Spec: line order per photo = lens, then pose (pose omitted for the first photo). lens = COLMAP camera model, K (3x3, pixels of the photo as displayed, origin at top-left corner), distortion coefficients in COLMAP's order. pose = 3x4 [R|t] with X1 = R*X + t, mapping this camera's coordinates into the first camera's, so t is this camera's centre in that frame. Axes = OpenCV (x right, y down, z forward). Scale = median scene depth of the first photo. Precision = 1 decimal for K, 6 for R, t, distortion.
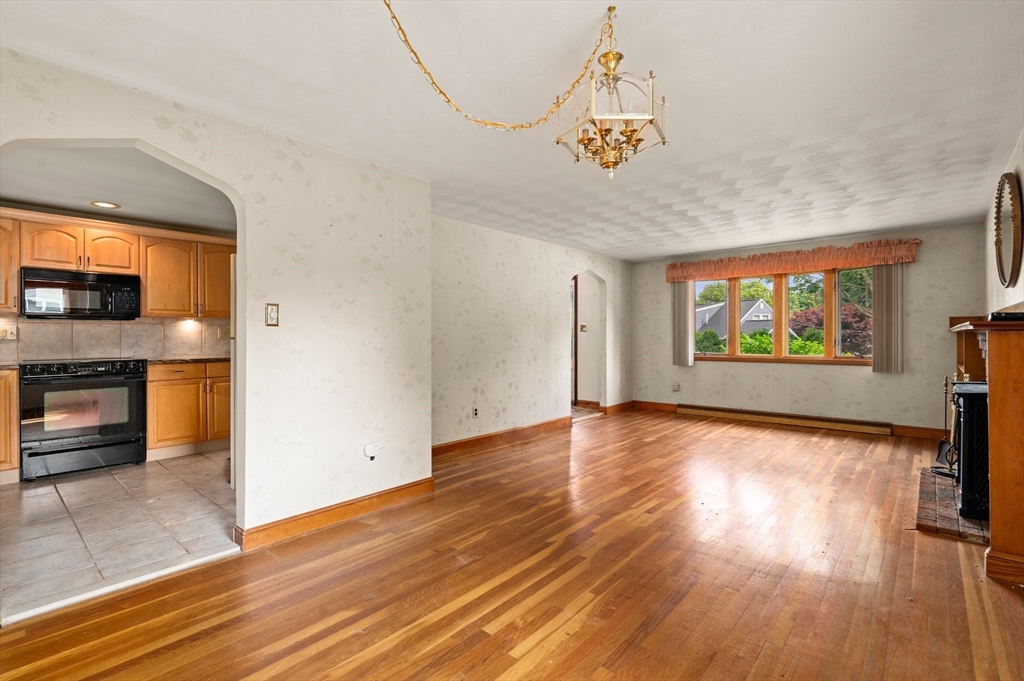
lens RADIAL K [[468.1, 0, 515.4], [0, 468.1, 336.6], [0, 0, 1]] dist [-0.003495, -0.000524]
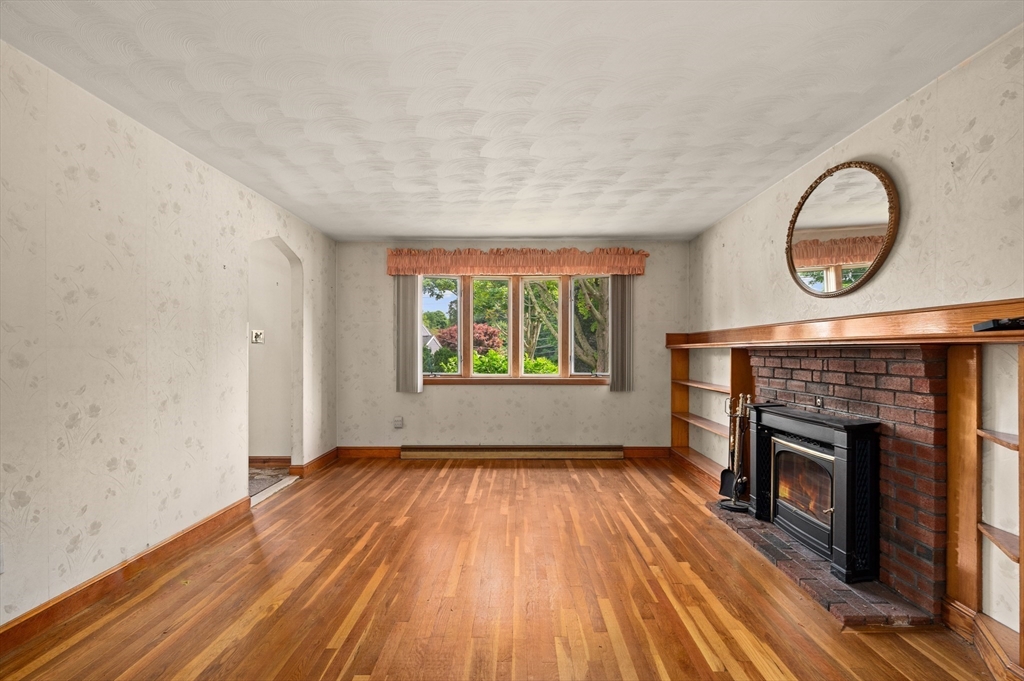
lens RADIAL K [[493.0, 0, 485.6], [0, 493.0, 354.8], [0, 0, 1]] dist [-0.000011, -0.000241]
pose [[0.791663, 0.000436, 0.610958, -0.013084], [-0.003646, 0.999985, 0.004011, 0.000670], [-0.610948, -0.005403, 0.791652, 0.354571]]
